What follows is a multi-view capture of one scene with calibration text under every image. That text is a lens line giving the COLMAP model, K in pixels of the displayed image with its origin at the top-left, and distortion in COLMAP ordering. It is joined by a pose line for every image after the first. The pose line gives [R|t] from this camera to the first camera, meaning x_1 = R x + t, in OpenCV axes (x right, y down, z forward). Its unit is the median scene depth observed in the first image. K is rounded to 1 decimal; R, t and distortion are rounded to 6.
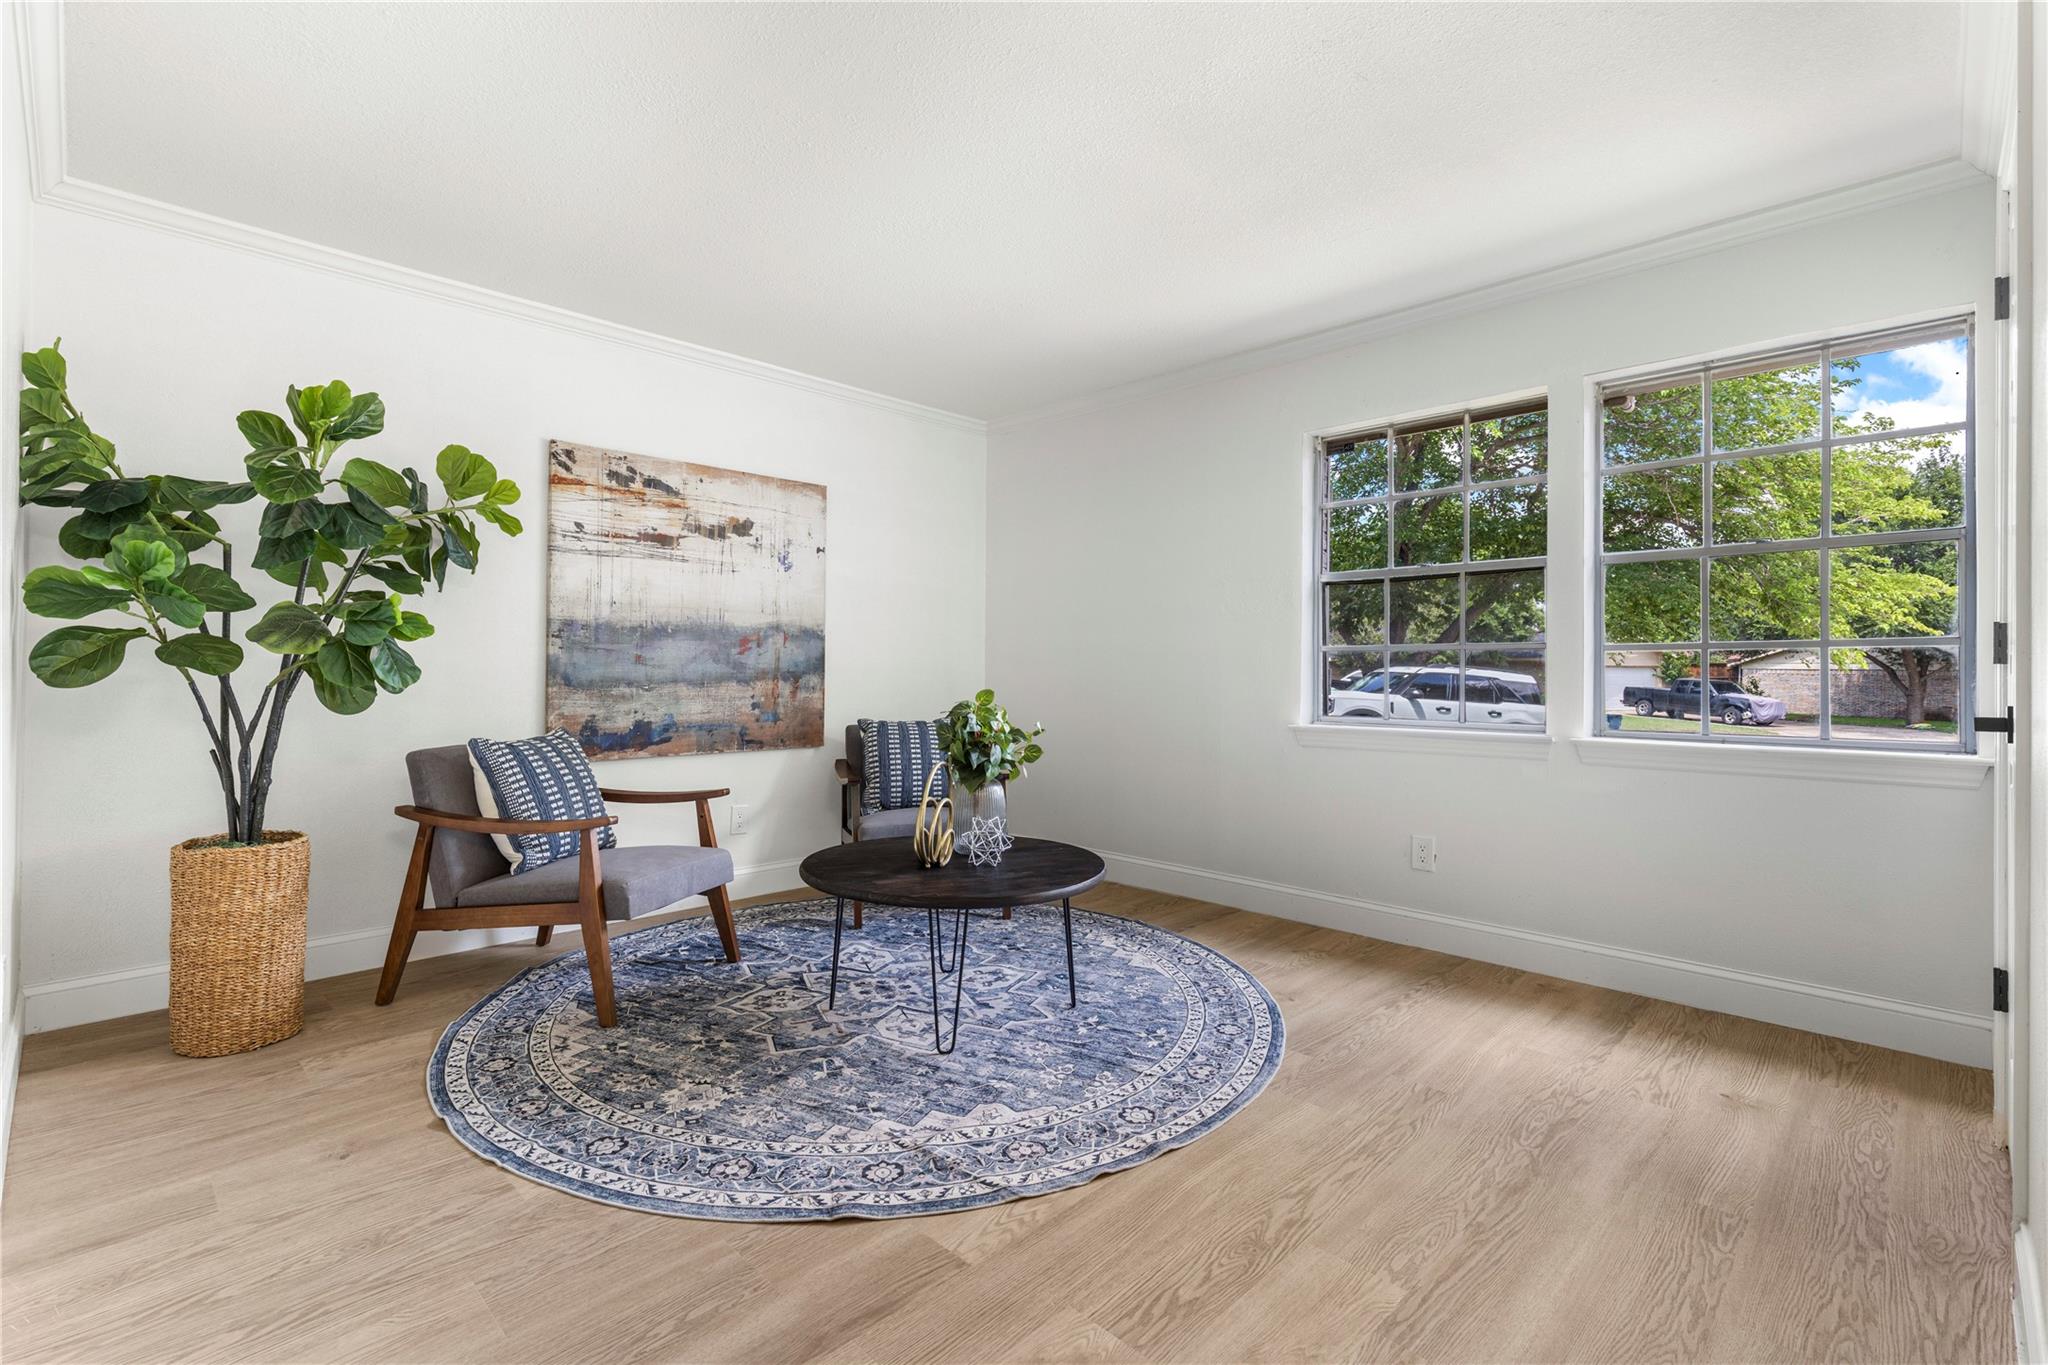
lens RADIAL K [[930.4, 0, 1004.8], [0, 930.4, 668.4], [0, 0, 1]] dist [0.002651, 0.000008]
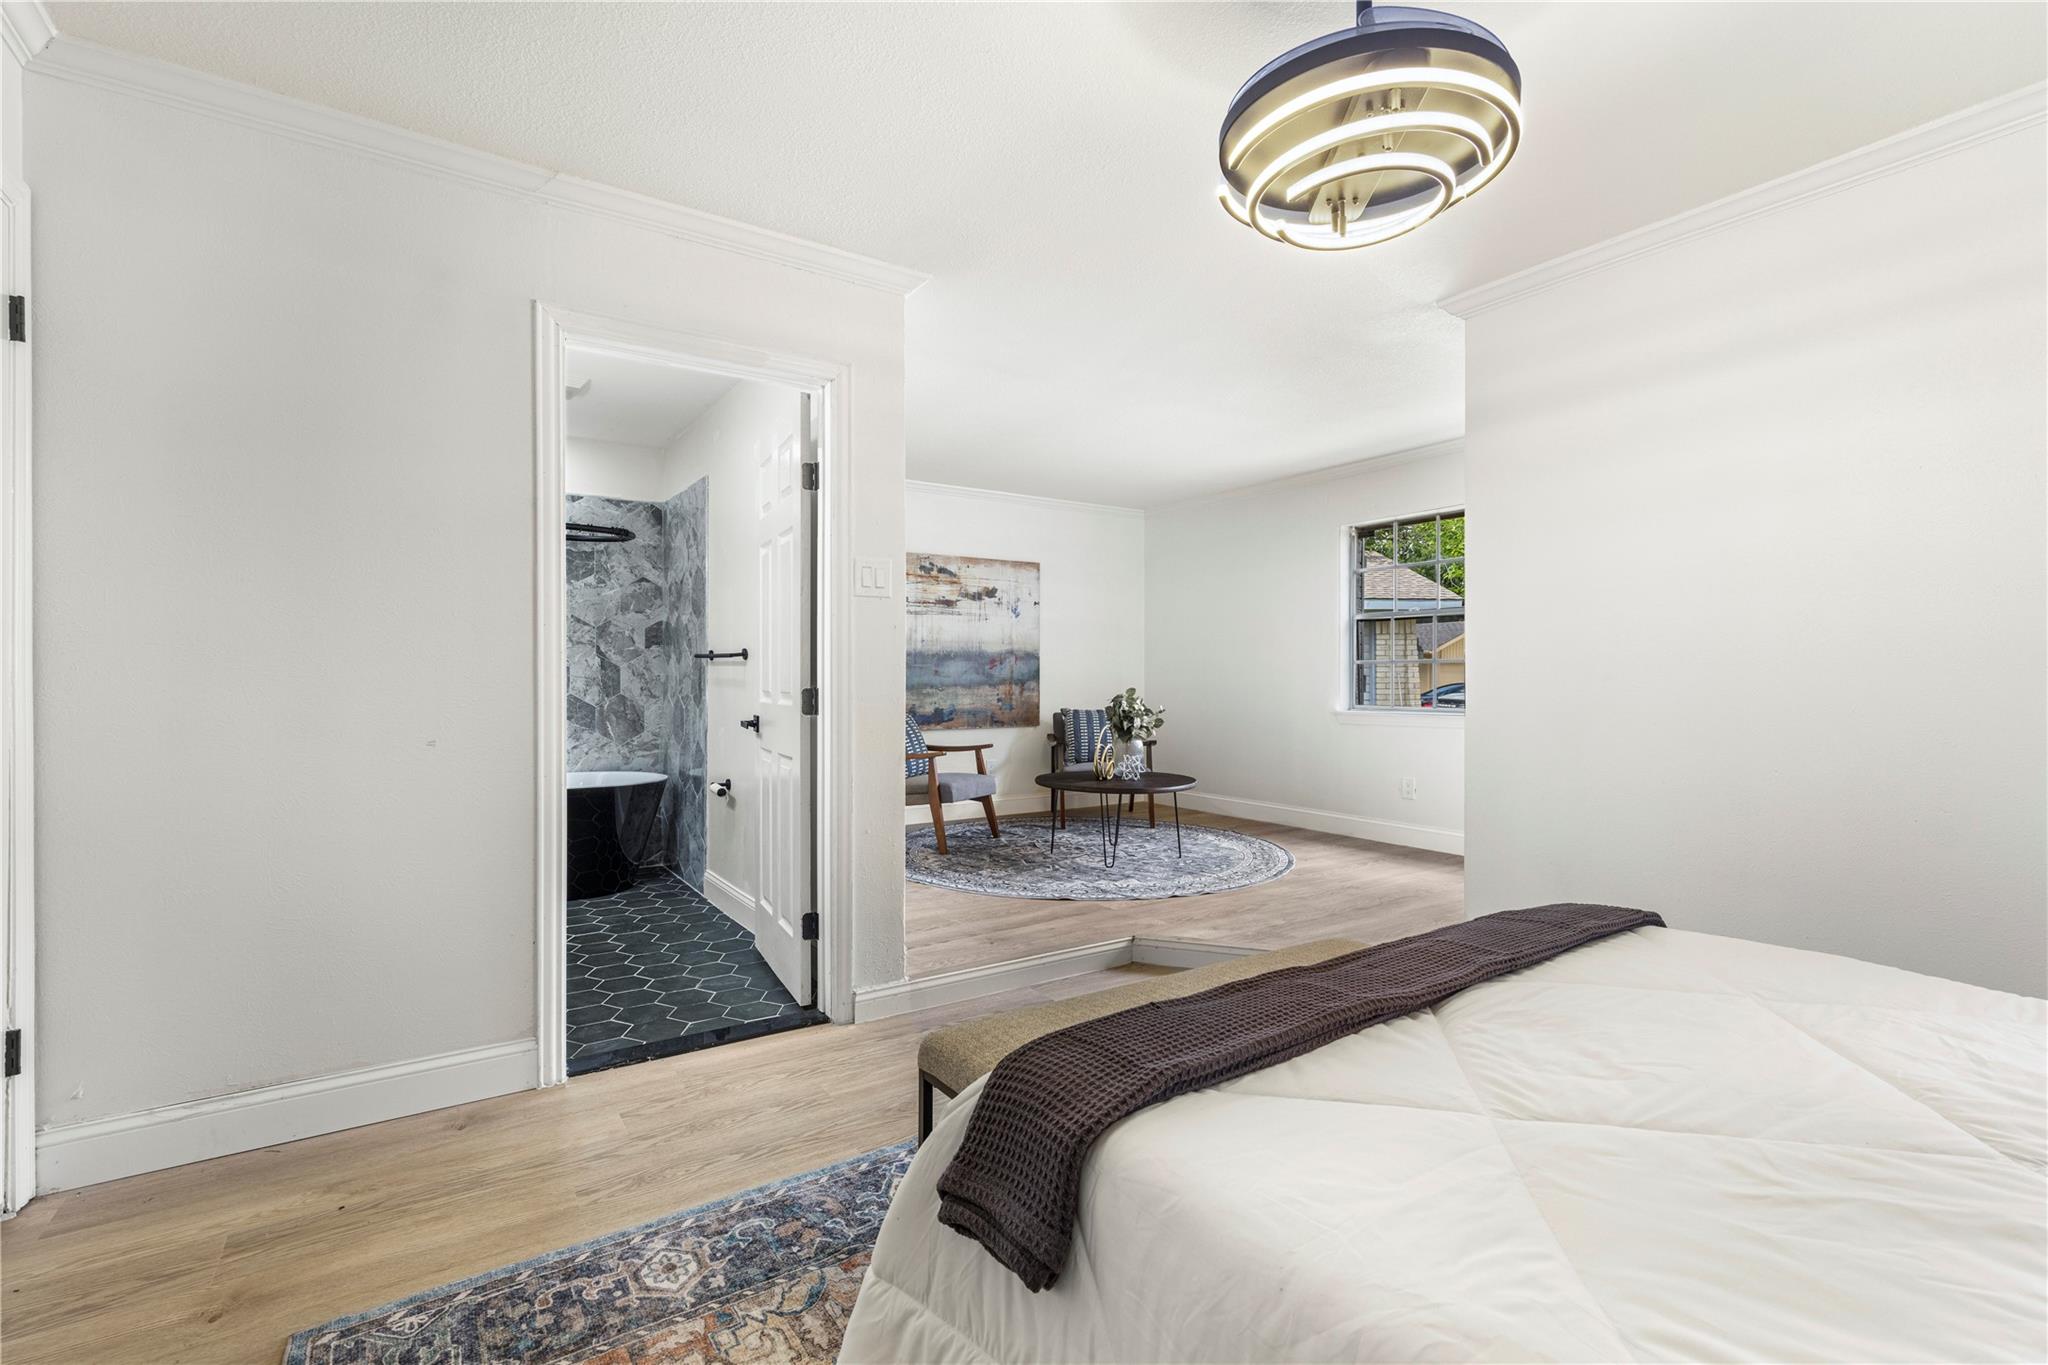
lens RADIAL K [[930.4, 0, 1013.3], [0, 930.4, 675.4], [0, 0, 1]] dist [0.002651, 0.000008]
pose [[0.981032, -0.008487, -0.193661, 0.081338], [0.008339, 0.999964, -0.001581, -0.000829], [0.193667, -0.000064, 0.981067, -0.655737]]
